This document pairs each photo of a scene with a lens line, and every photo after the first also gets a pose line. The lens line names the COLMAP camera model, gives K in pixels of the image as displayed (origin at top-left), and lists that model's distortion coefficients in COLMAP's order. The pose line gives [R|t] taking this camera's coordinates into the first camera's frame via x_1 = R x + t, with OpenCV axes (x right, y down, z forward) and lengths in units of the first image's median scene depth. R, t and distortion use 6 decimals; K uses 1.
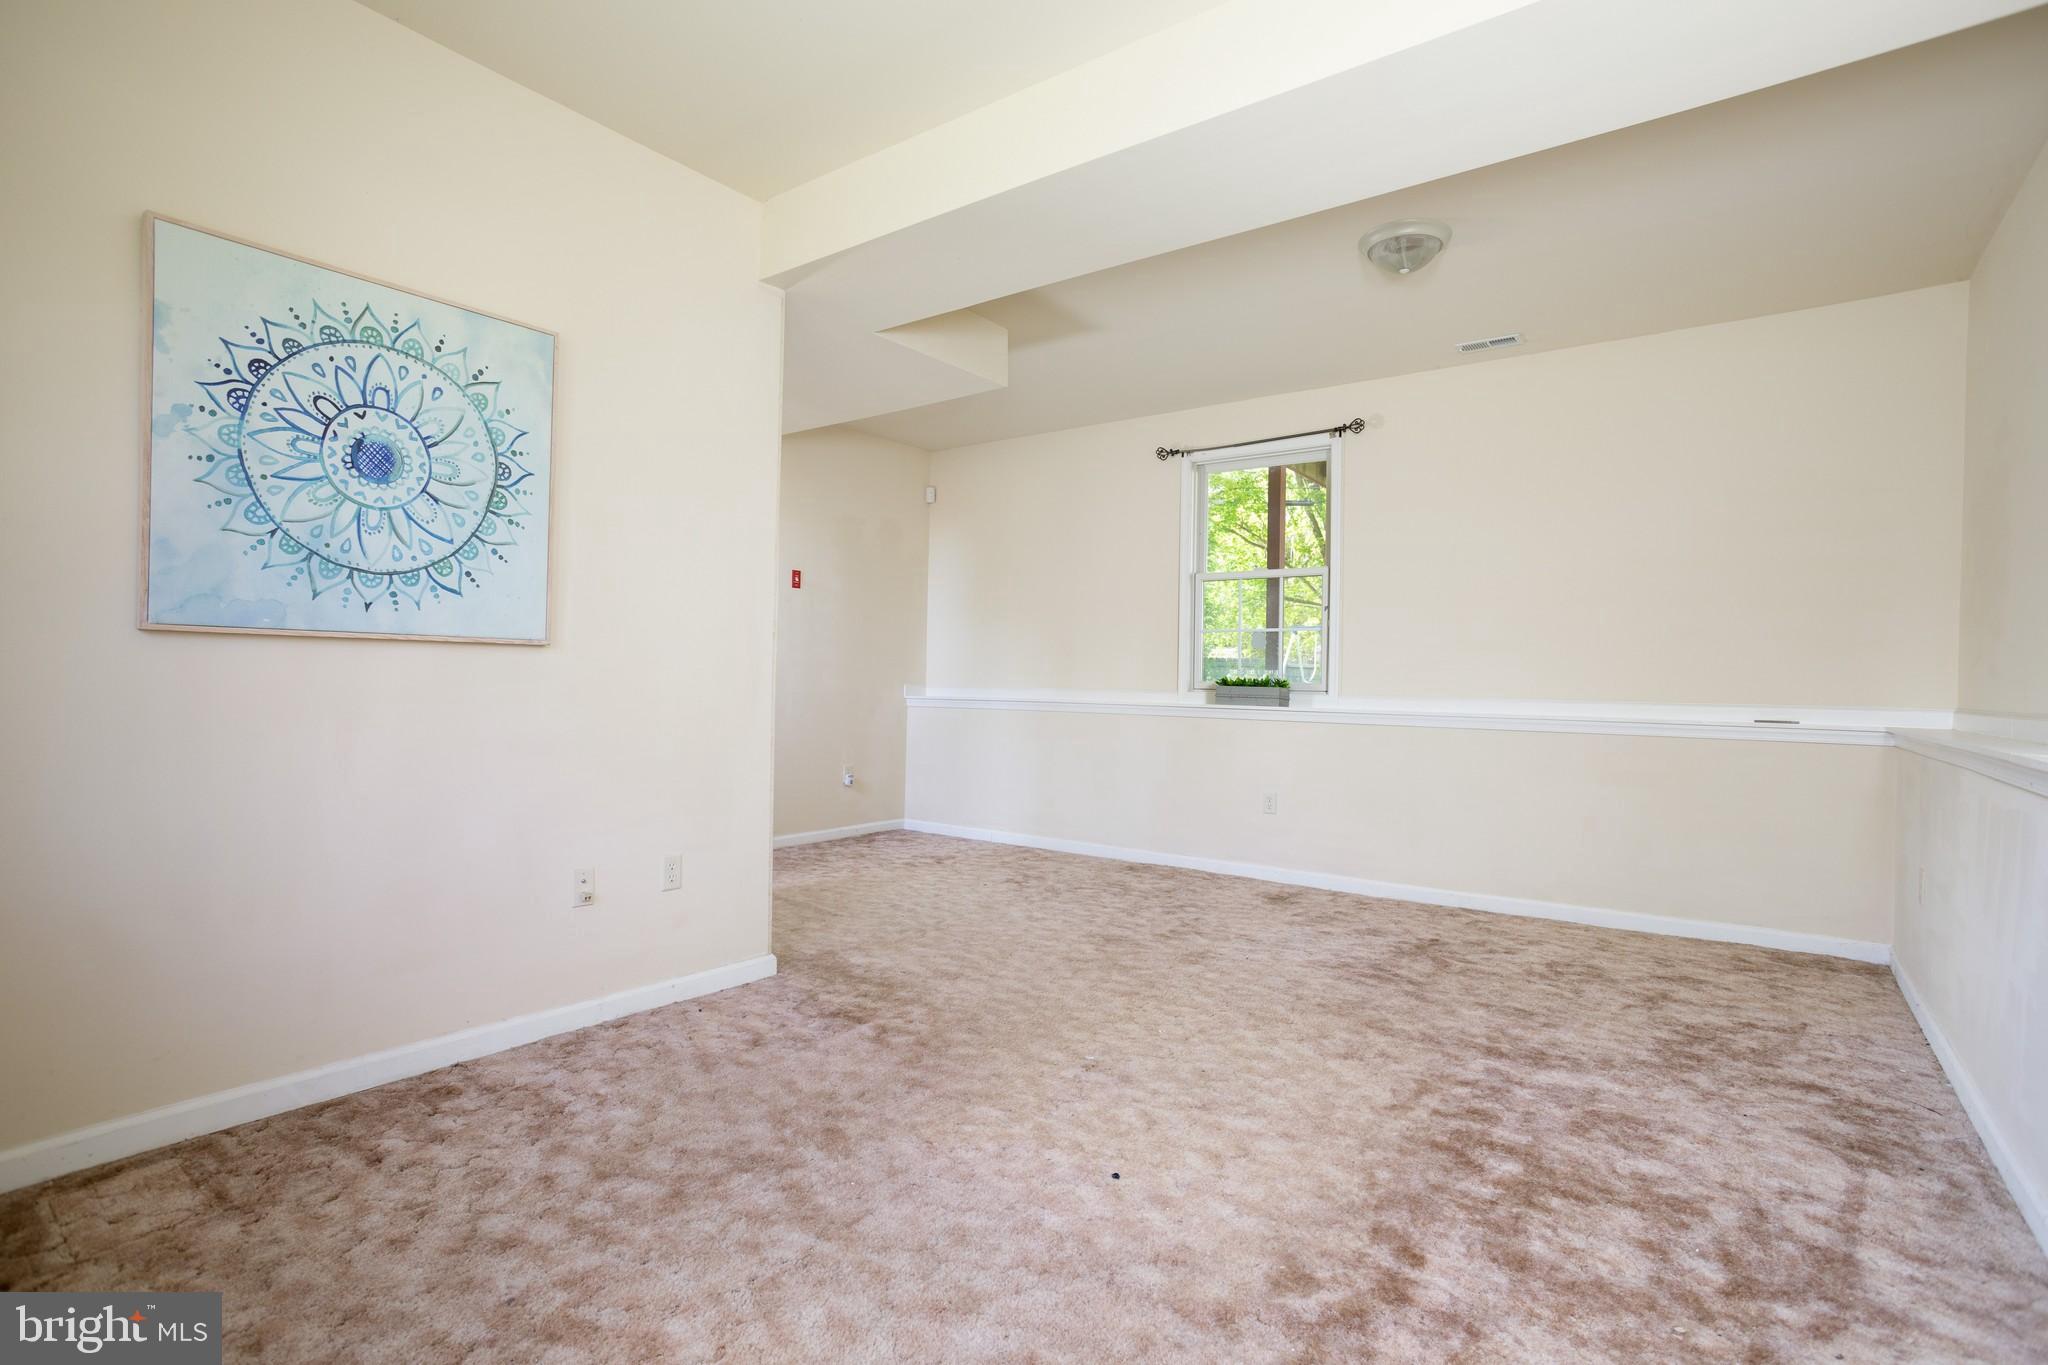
lens RADIAL K [[986.9, 0, 1026.4], [0, 986.9, 683.1], [0, 0, 1]] dist [-0.031513, 0.012710]
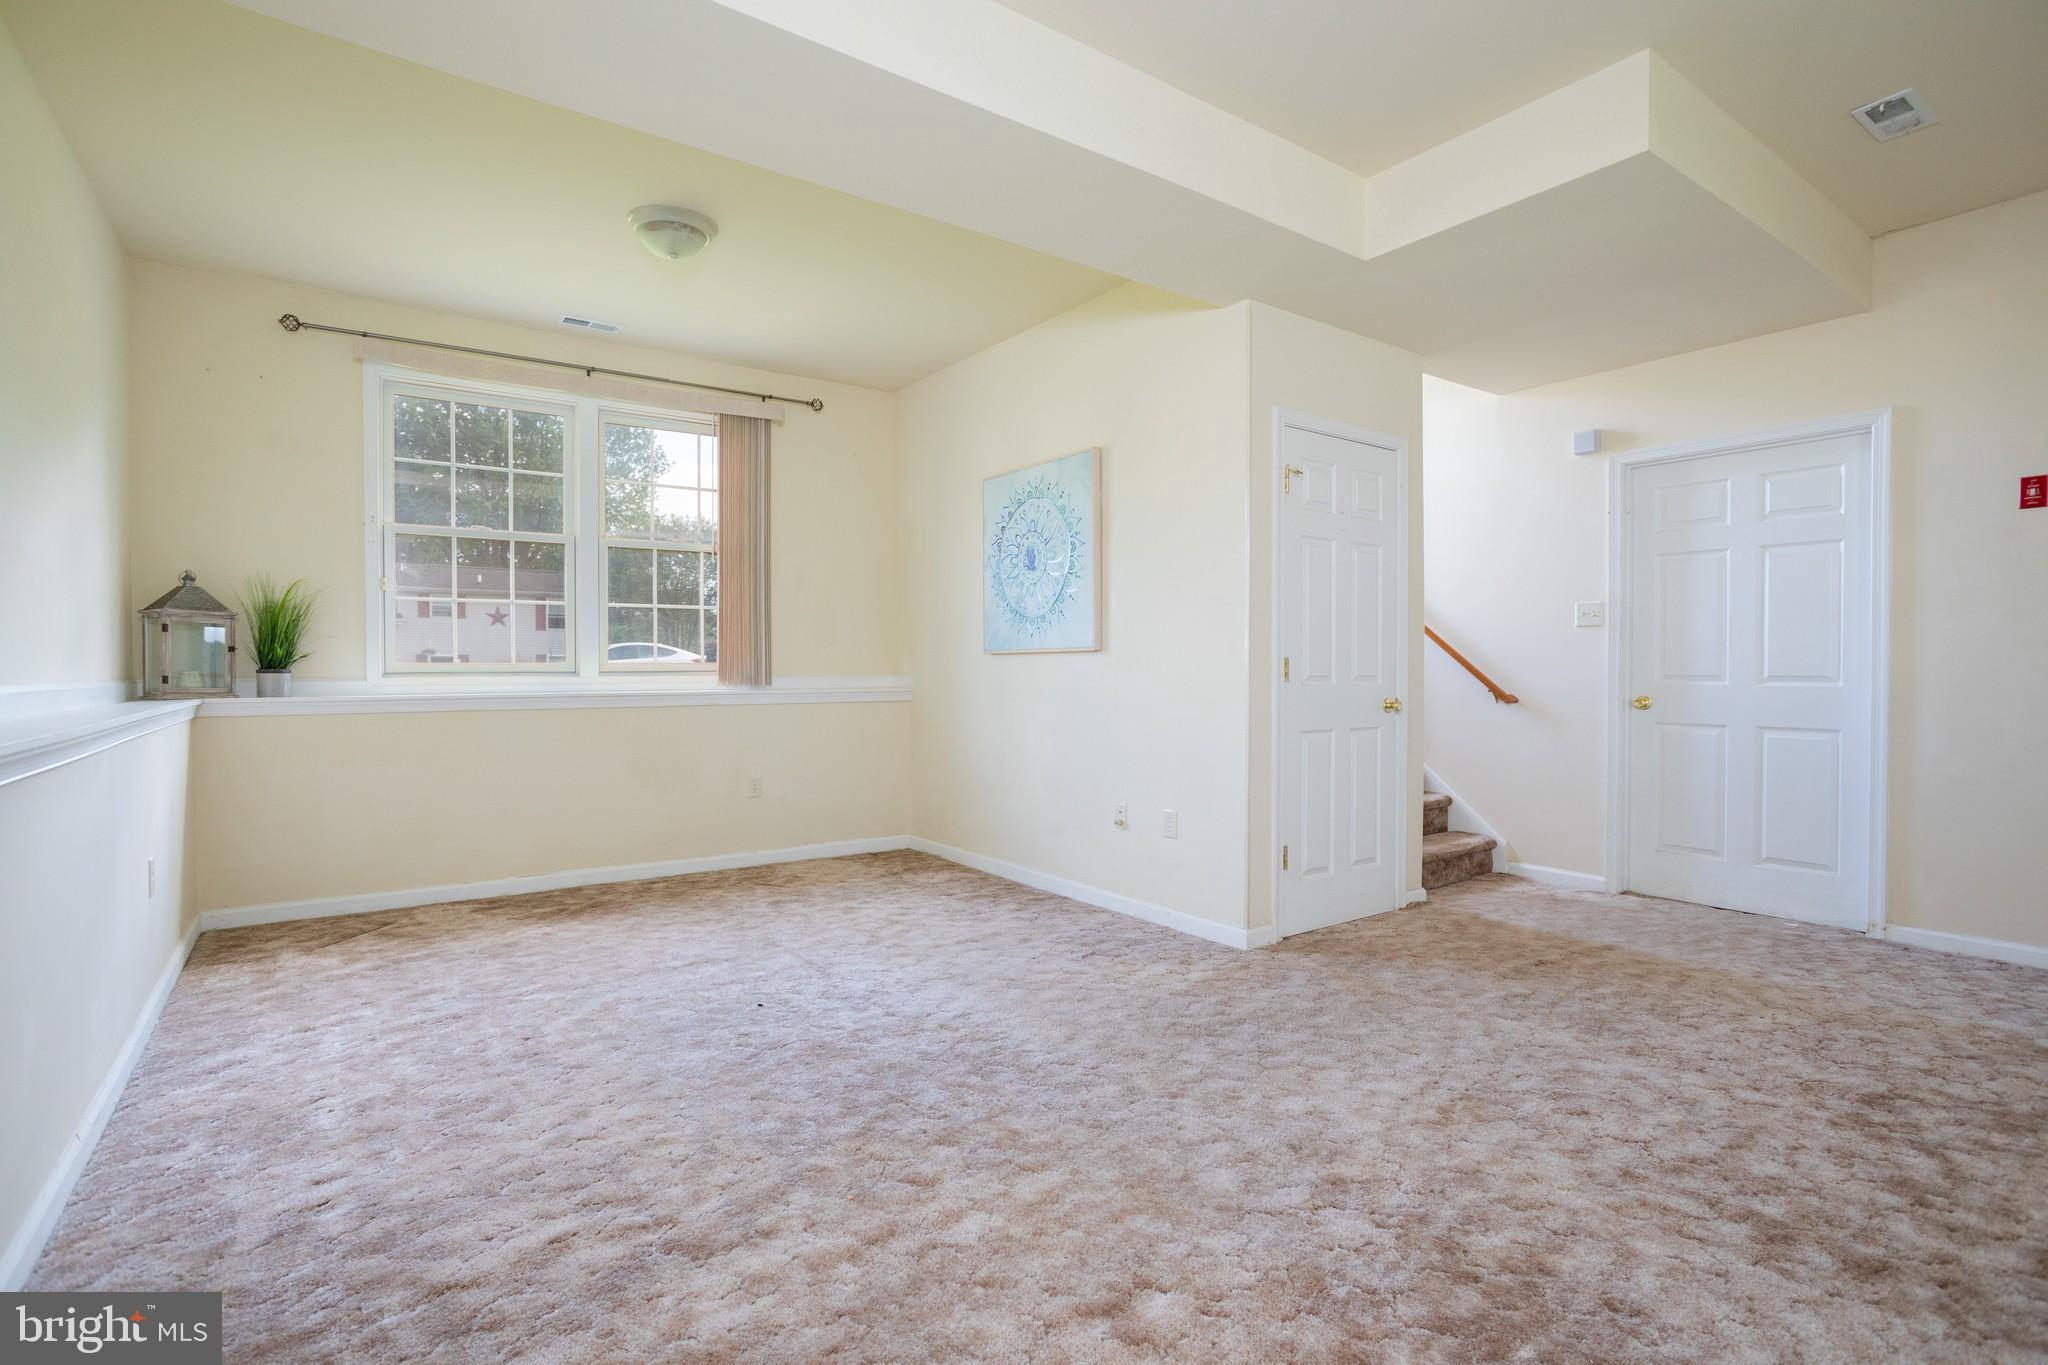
lens RADIAL K [[986.9, 0, 1026.3], [0, 986.9, 684.0], [0, 0, 1]] dist [-0.031513, 0.012710]
pose [[-0.304677, 0.002774, -0.952452, 1.199676], [0.003168, 0.999993, 0.001899, 0.013102], [0.952450, -0.002439, -0.304684, 1.603843]]
